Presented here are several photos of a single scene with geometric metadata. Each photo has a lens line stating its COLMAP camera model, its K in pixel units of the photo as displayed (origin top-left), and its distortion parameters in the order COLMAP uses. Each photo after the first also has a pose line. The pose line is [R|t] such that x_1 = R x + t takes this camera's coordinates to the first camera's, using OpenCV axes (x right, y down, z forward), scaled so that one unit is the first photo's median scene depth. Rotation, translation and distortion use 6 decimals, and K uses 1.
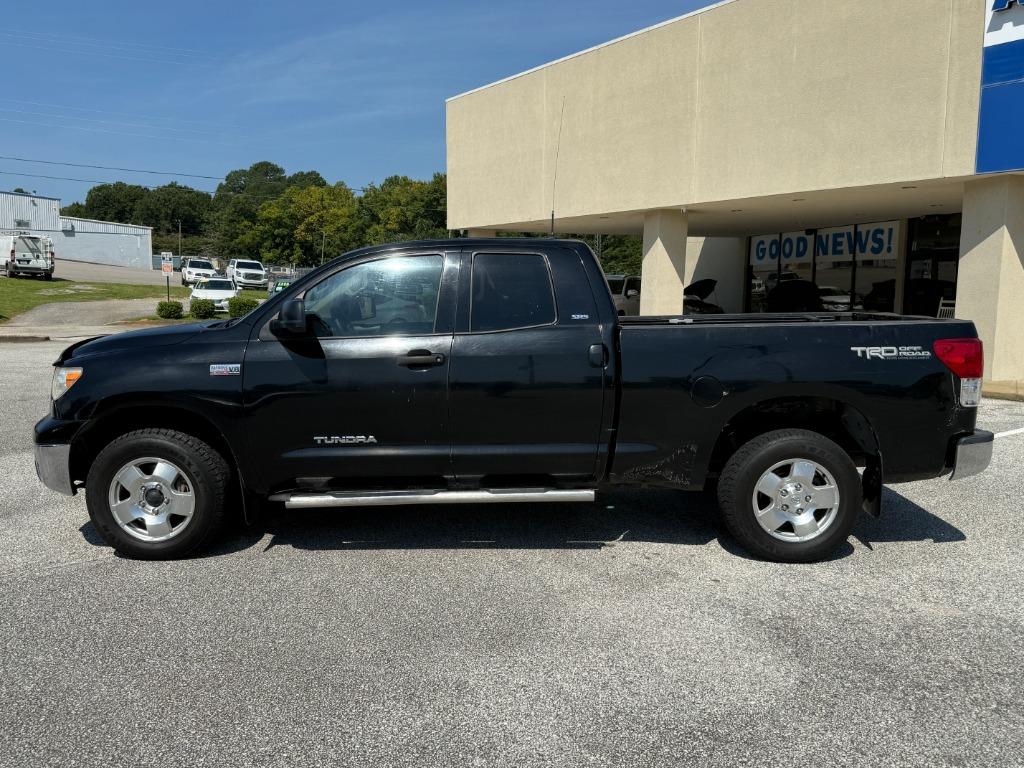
lens RADIAL K [[922.1, 0, 513.8], [0, 922.1, 383.0], [0, 0, 1]] dist [-0.010668, -0.017992]
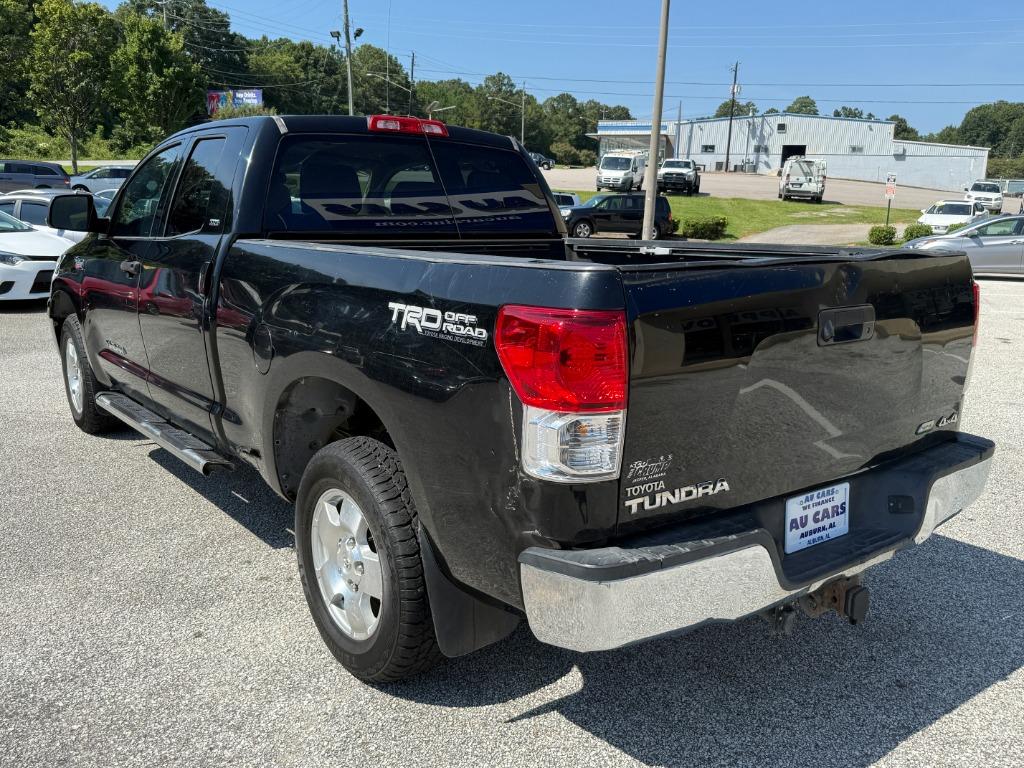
lens RADIAL K [[903.0, 0, 513.6], [0, 903.0, 382.8], [0, 0, 1]] dist [-0.004267, -0.001639]
pose [[0.589559, 0.162971, -0.791113, 0.800617], [-0.099036, 0.986629, 0.129443, -0.065652], [0.801631, 0.002034, 0.597816, 0.762085]]
